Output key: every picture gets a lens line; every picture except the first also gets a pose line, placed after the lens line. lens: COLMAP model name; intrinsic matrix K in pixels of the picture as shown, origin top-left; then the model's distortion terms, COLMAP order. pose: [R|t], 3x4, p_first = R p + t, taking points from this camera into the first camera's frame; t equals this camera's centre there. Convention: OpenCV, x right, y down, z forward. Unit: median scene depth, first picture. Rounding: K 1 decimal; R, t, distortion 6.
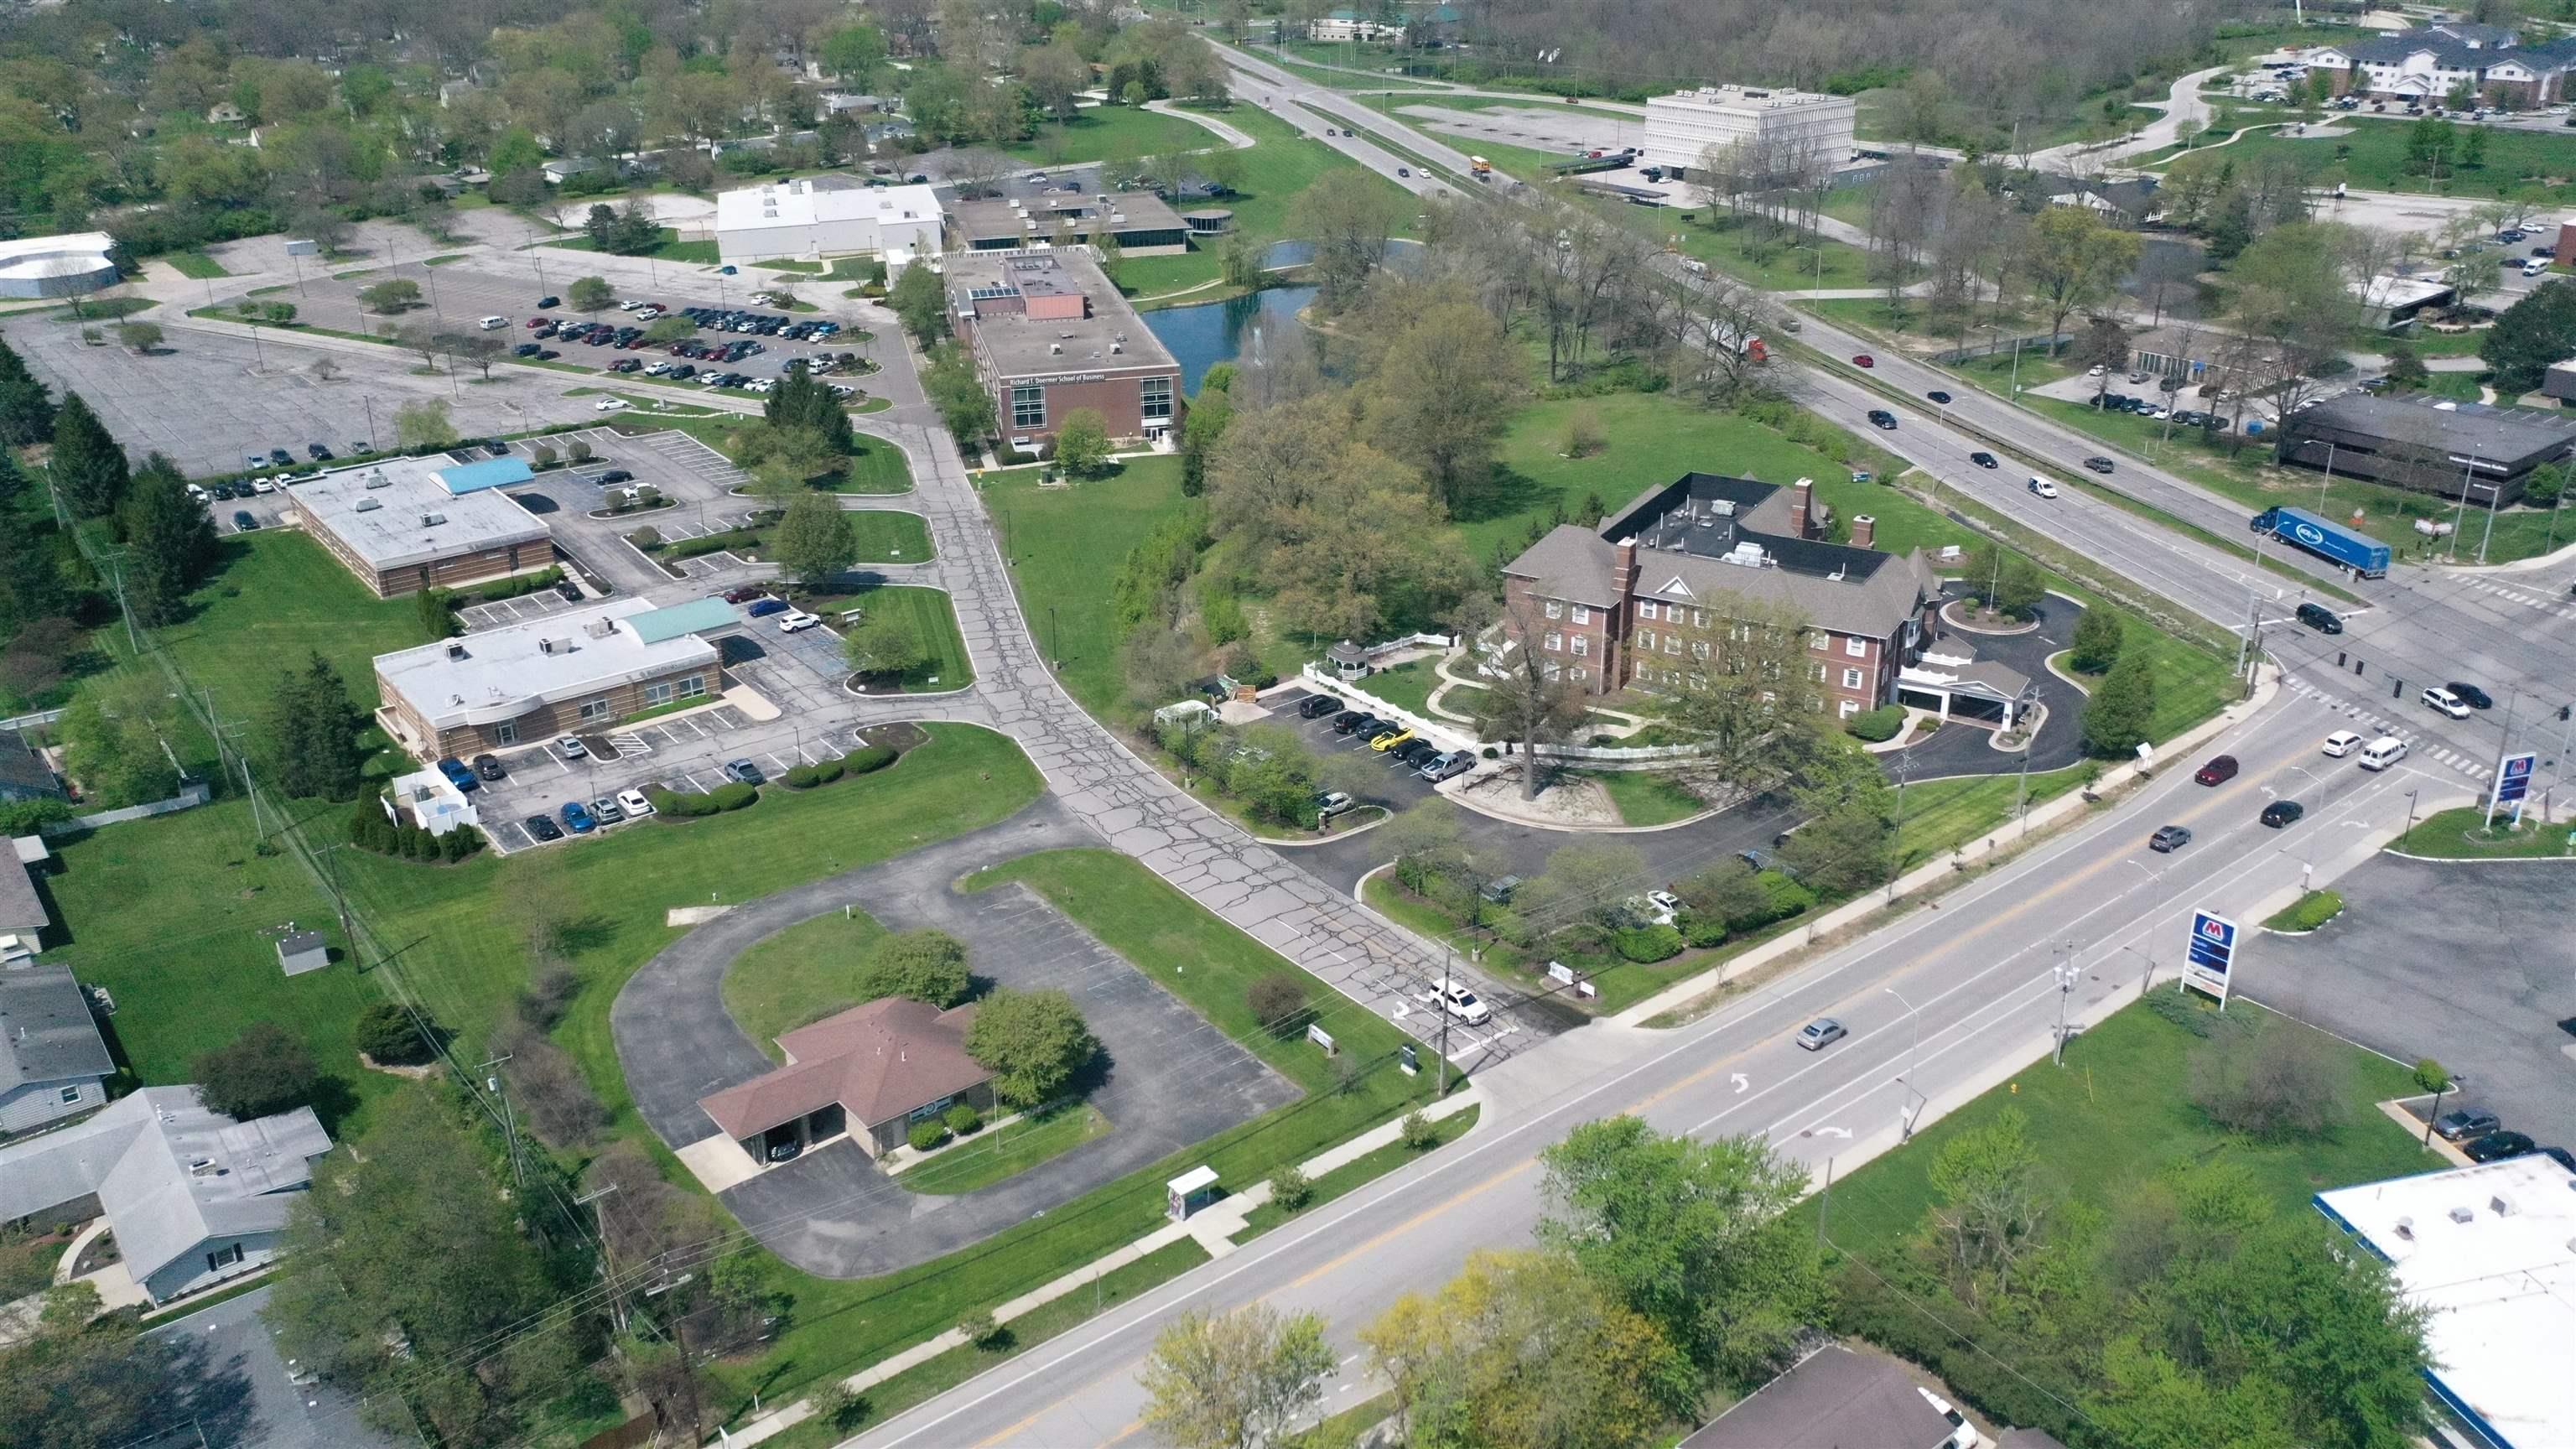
lens RADIAL K [[2030.1, 0, 1288.0], [0, 2030.1, 724.5], [0, 0, 1]] dist [0.007545, -0.003708]
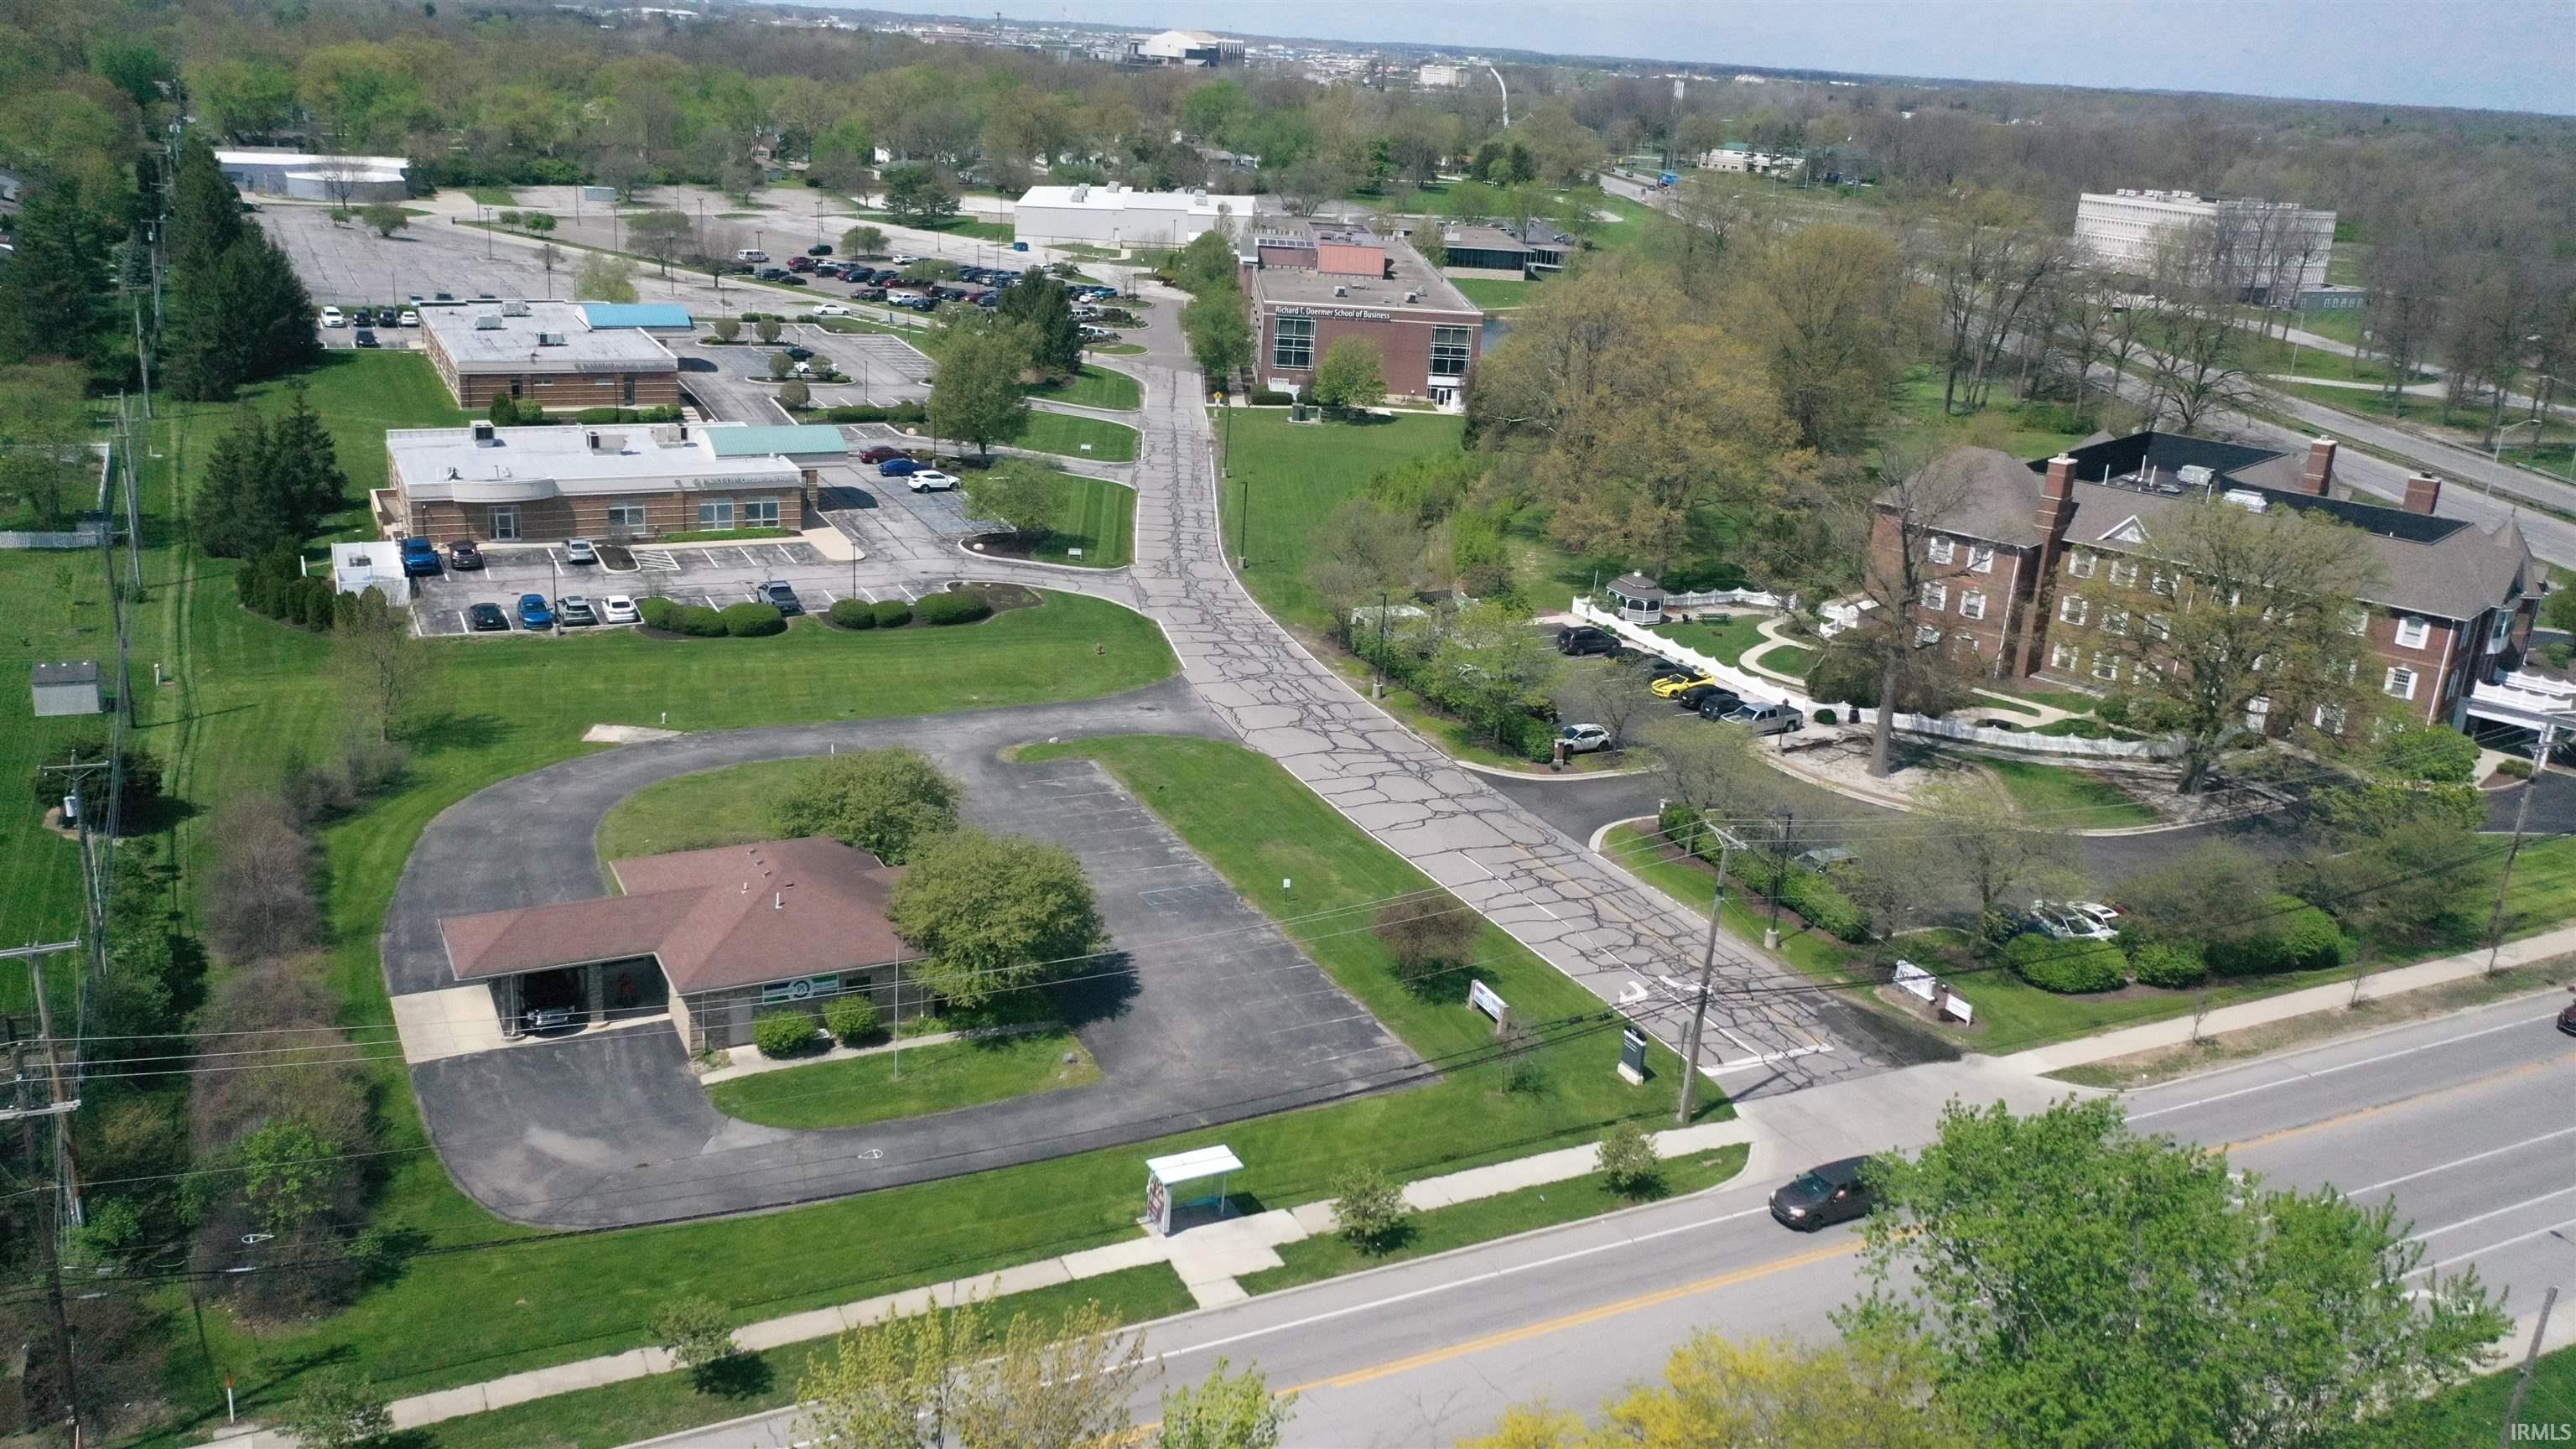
lens RADIAL K [[2030.1, 0, 1288.0], [0, 2030.1, 724.5], [0, 0, 1]] dist [0.007545, -0.003708]
pose [[0.978741, 0.128935, -0.159505, 0.032519], [-0.143646, 0.986025, -0.084381, 0.100915], [0.146396, 0.105499, 0.983584, 0.307208]]
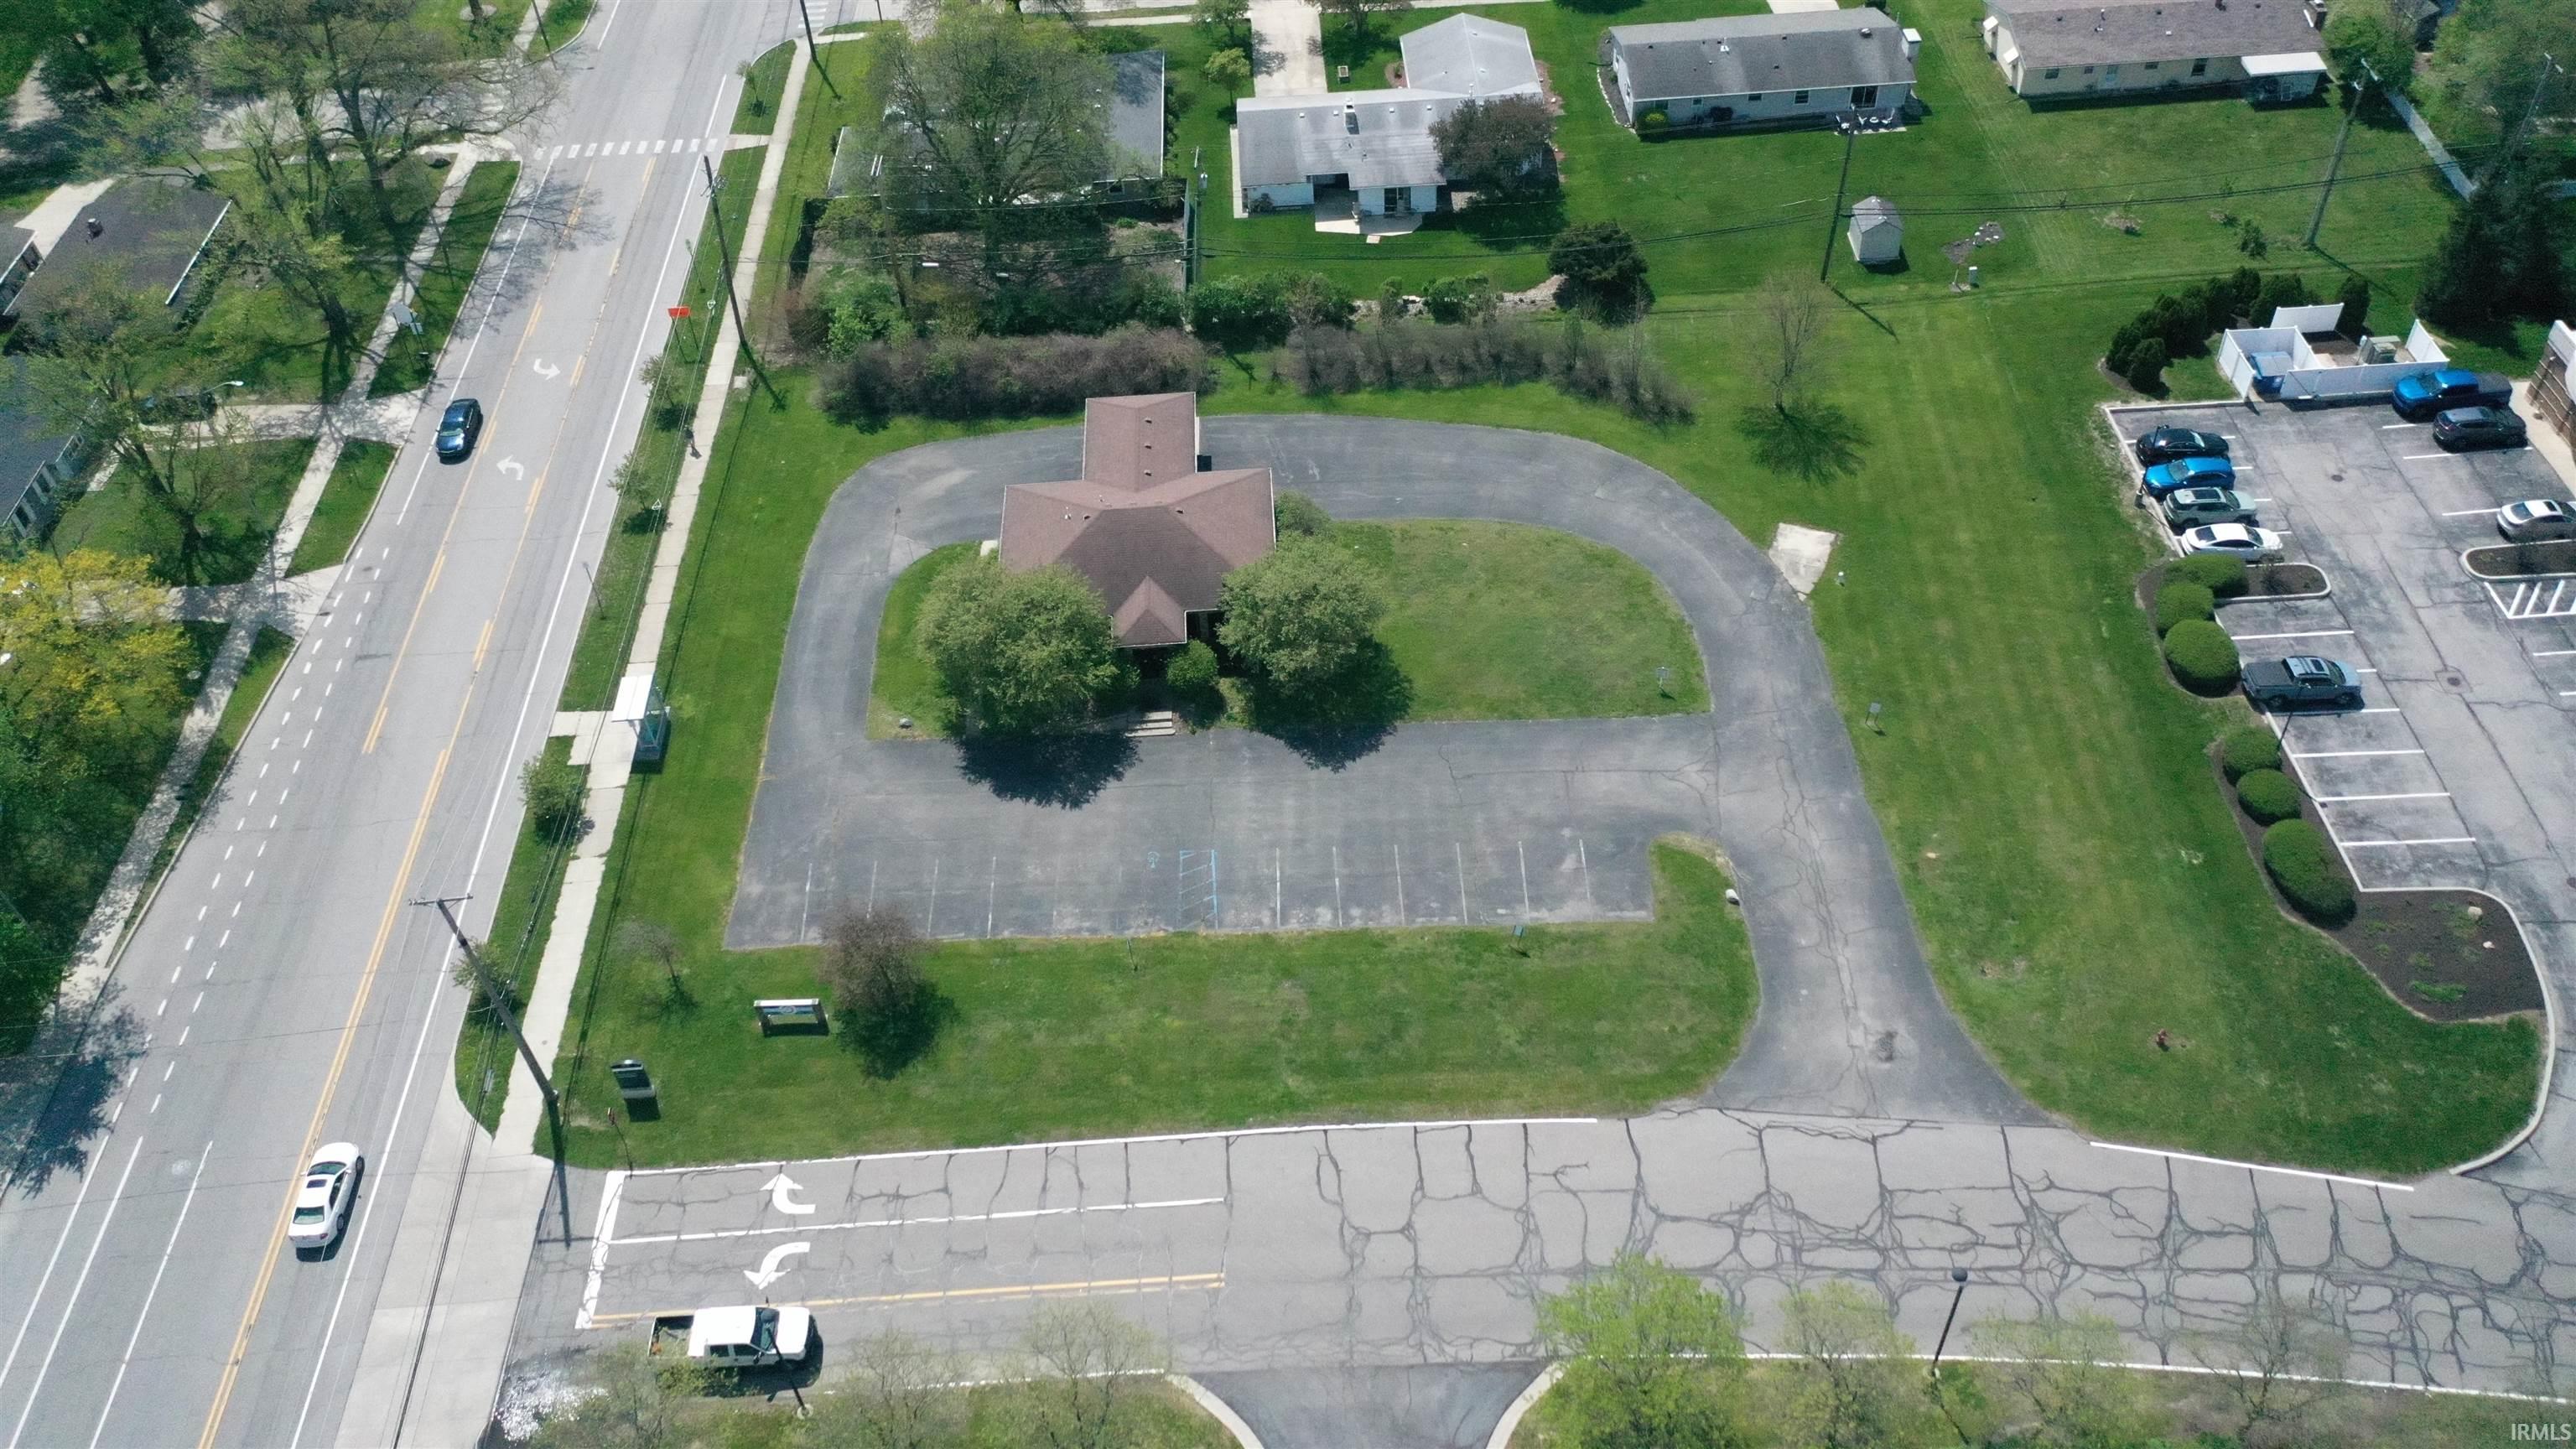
lens RADIAL K [[2030.1, 0, 1288.0], [0, 2030.1, 724.5], [0, 0, 1]] dist [0.007545, -0.003708]
pose [[-0.583165, 0.595250, -0.552808, 0.156857], [-0.277733, 0.493403, 0.824268, -0.307907], [0.763403, 0.634217, -0.122415, 0.857205]]
